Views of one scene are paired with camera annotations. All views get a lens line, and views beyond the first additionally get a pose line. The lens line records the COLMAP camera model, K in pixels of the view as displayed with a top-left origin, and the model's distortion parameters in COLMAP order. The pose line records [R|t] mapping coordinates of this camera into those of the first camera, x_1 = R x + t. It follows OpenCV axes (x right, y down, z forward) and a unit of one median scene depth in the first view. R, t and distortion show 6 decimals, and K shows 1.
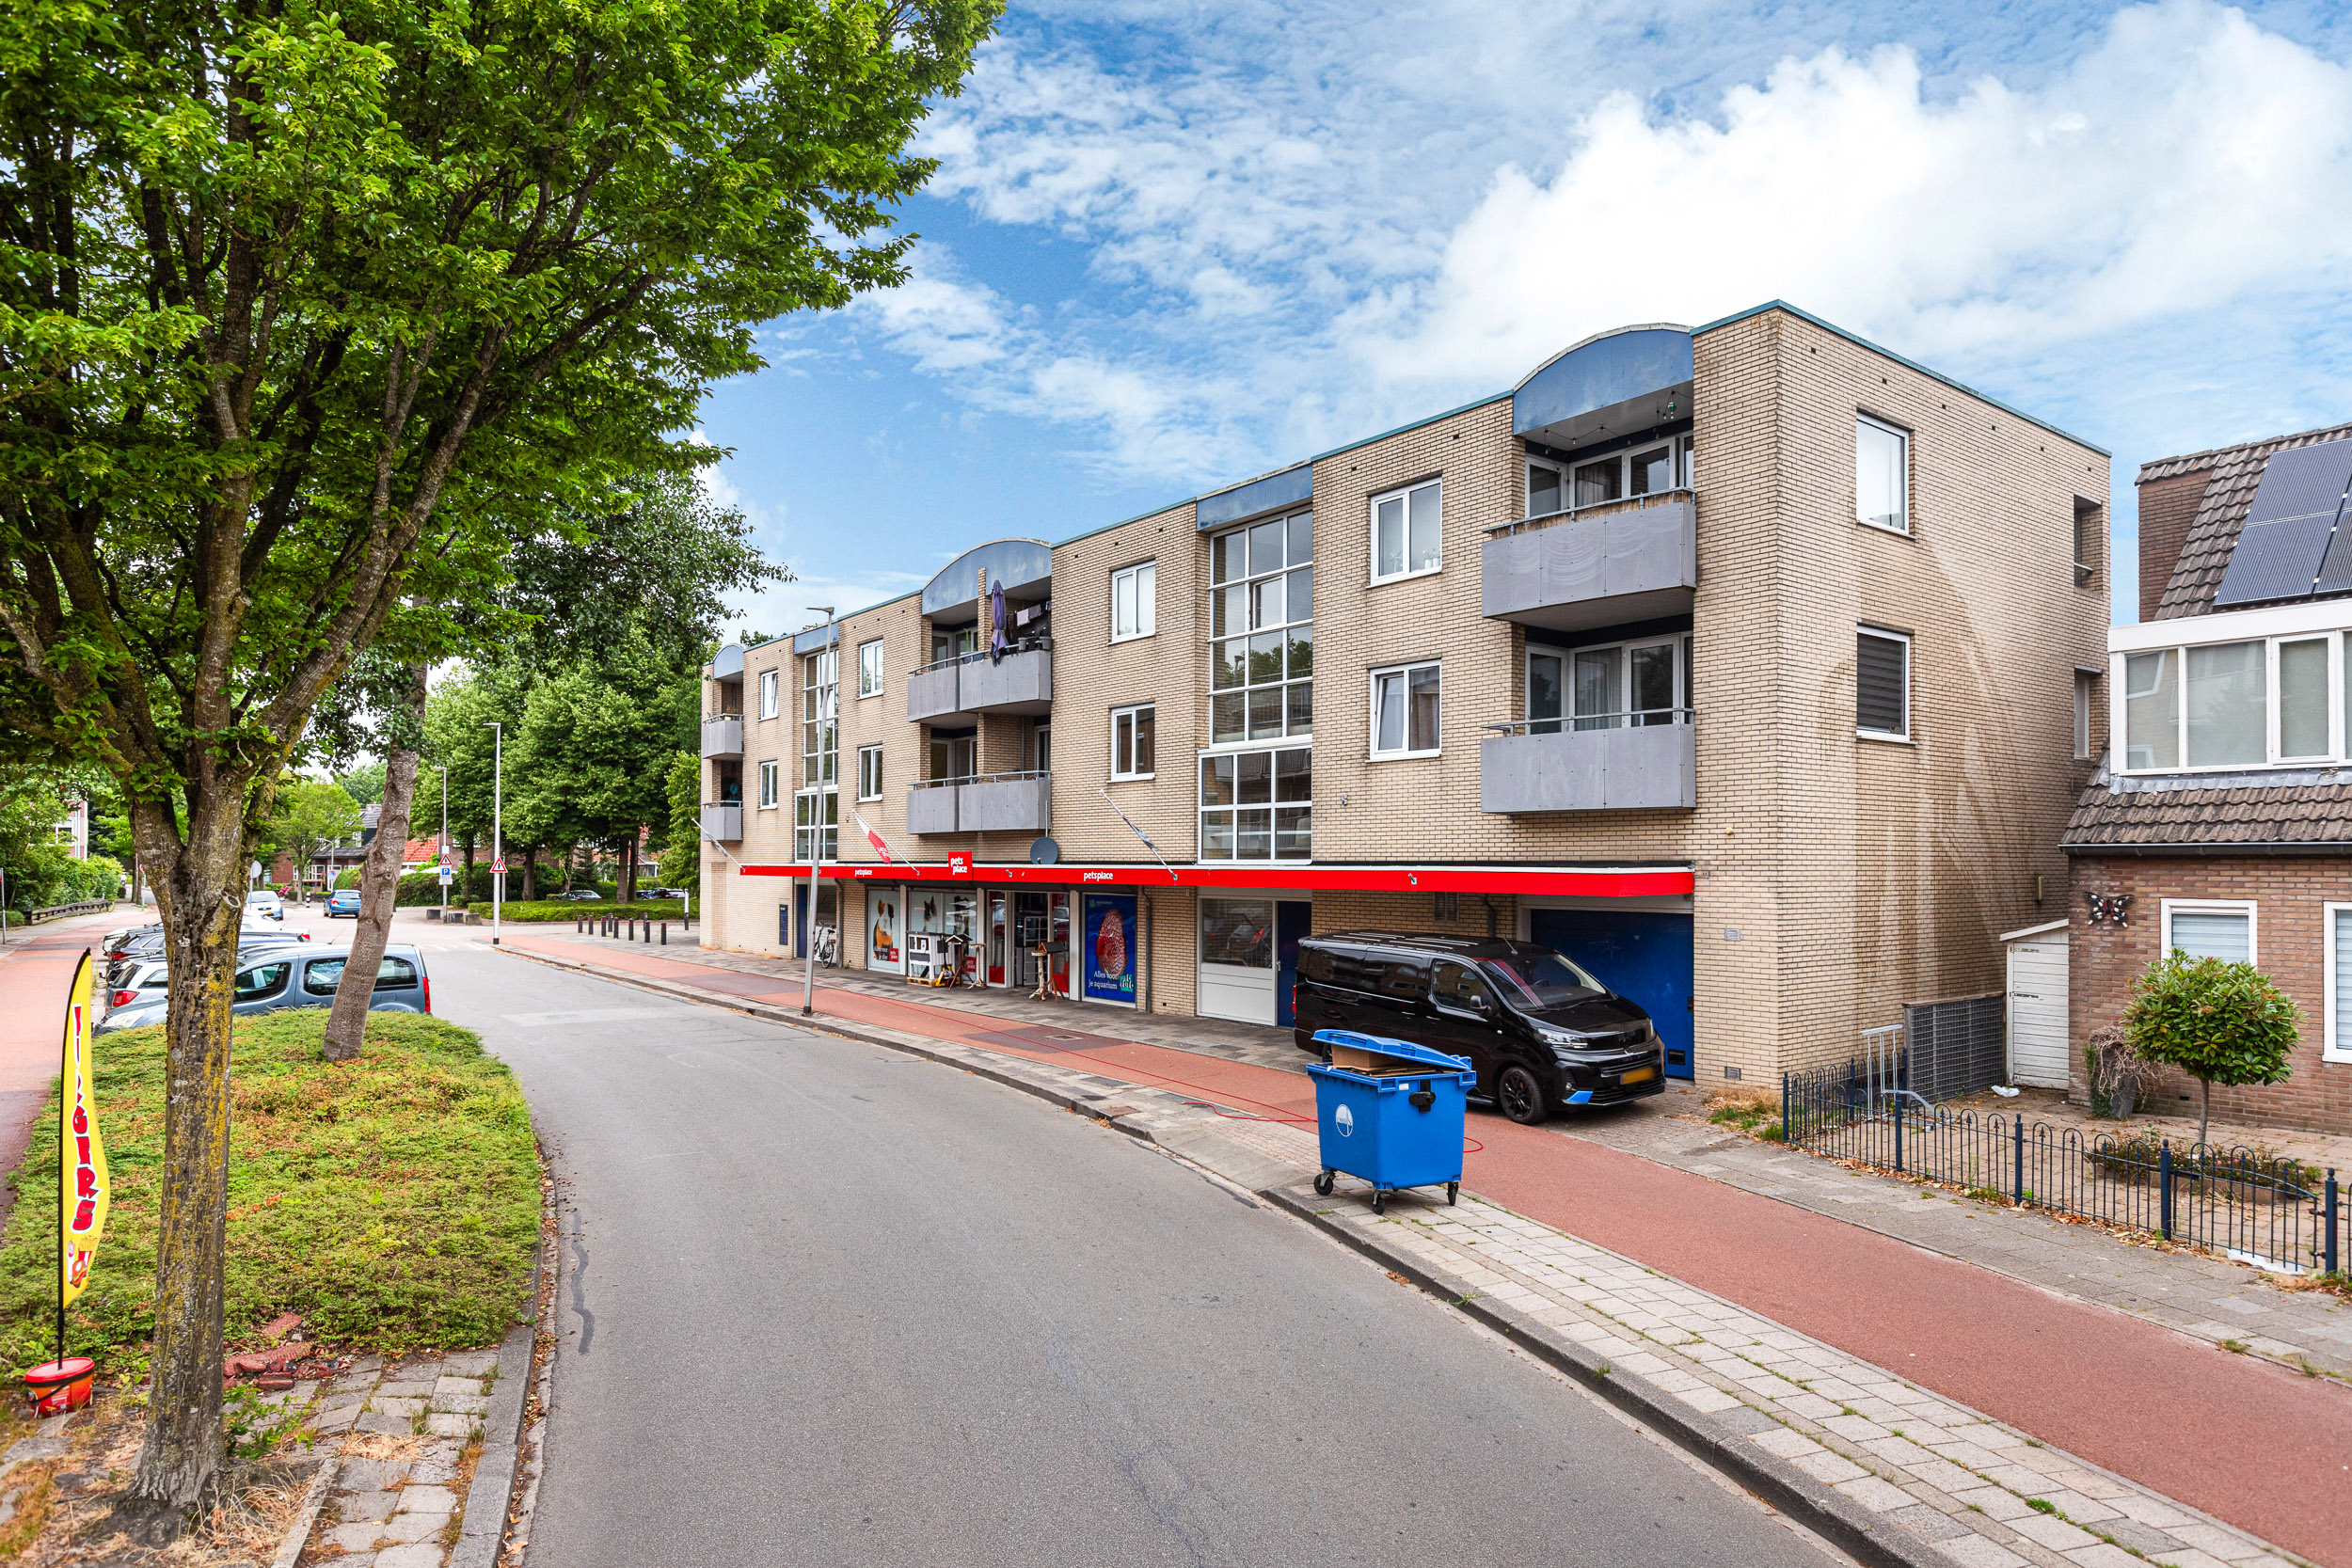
lens RADIAL K [[1604.8, 0, 1337.5], [0, 1604.8, 790.8], [0, 0, 1]] dist [-0.007617, 0.001648]
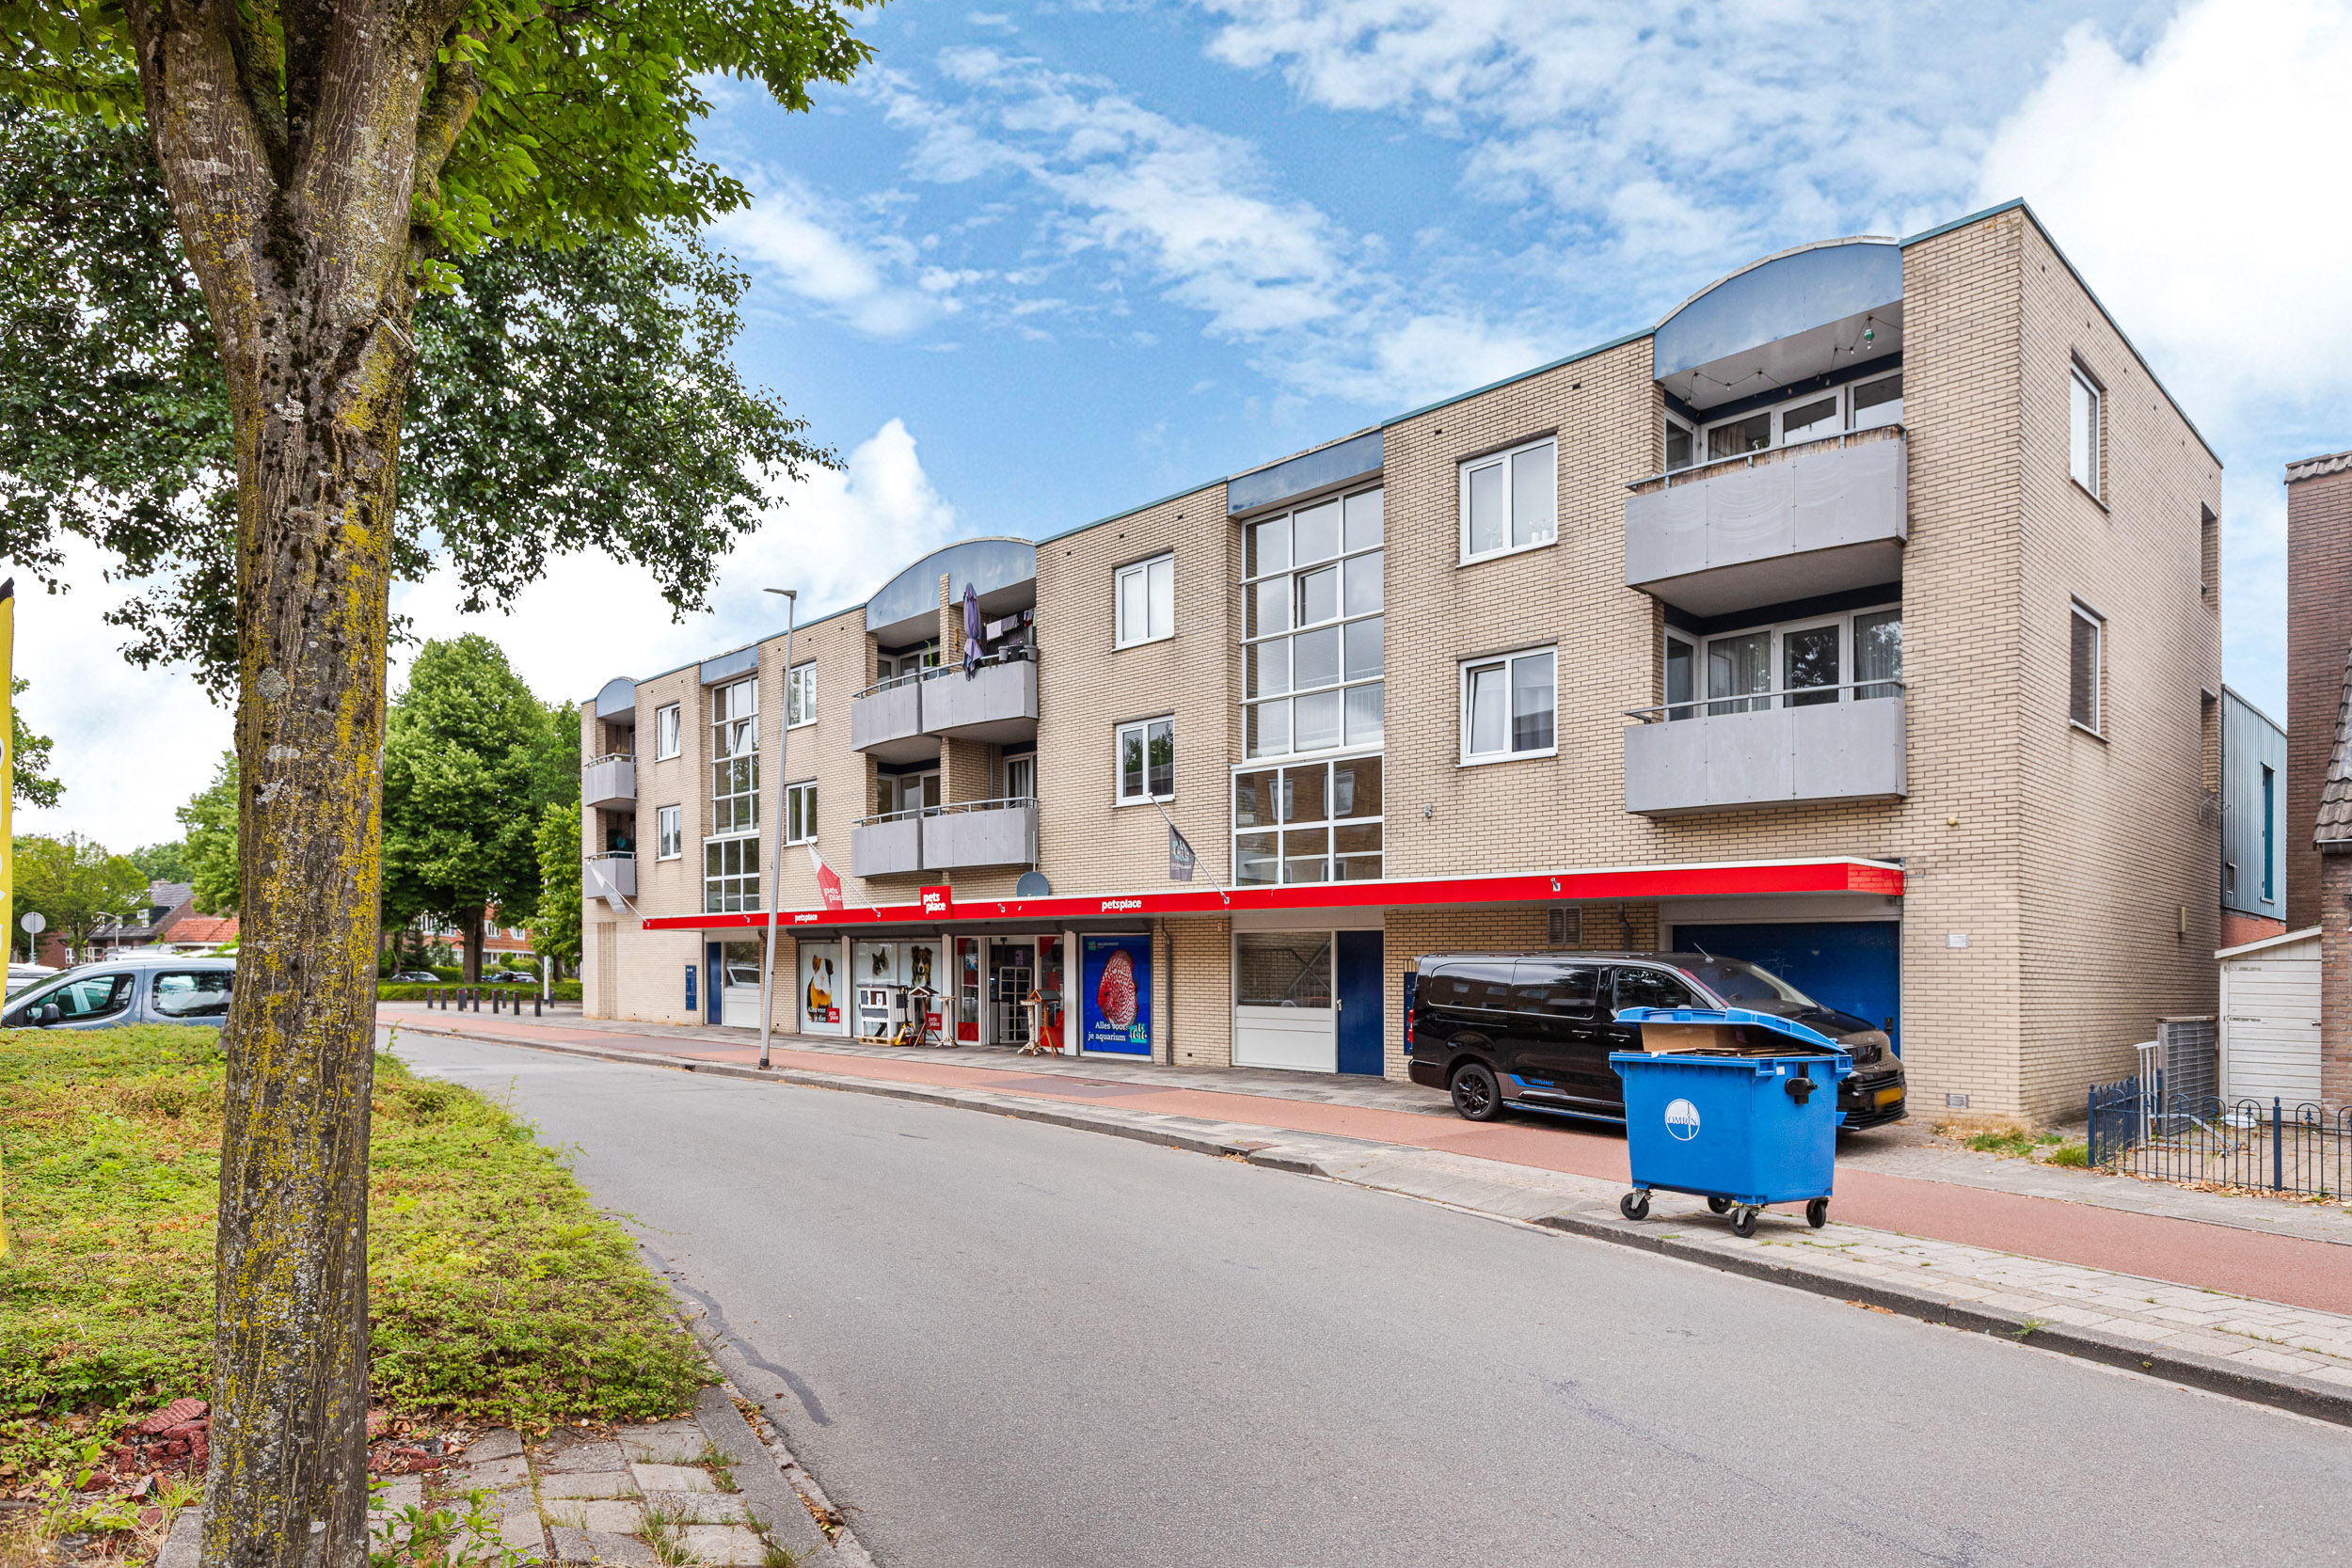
lens RADIAL K [[1588.9, 0, 1362.3], [0, 1588.9, 958.5], [0, 0, 1]] dist [0.003001, 0.001428]
pose [[0.993790, 0.008130, 0.110975, -0.109489], [-0.011961, 0.999354, 0.033893, 0.049028], [-0.110628, -0.035010, 0.993245, 0.124005]]
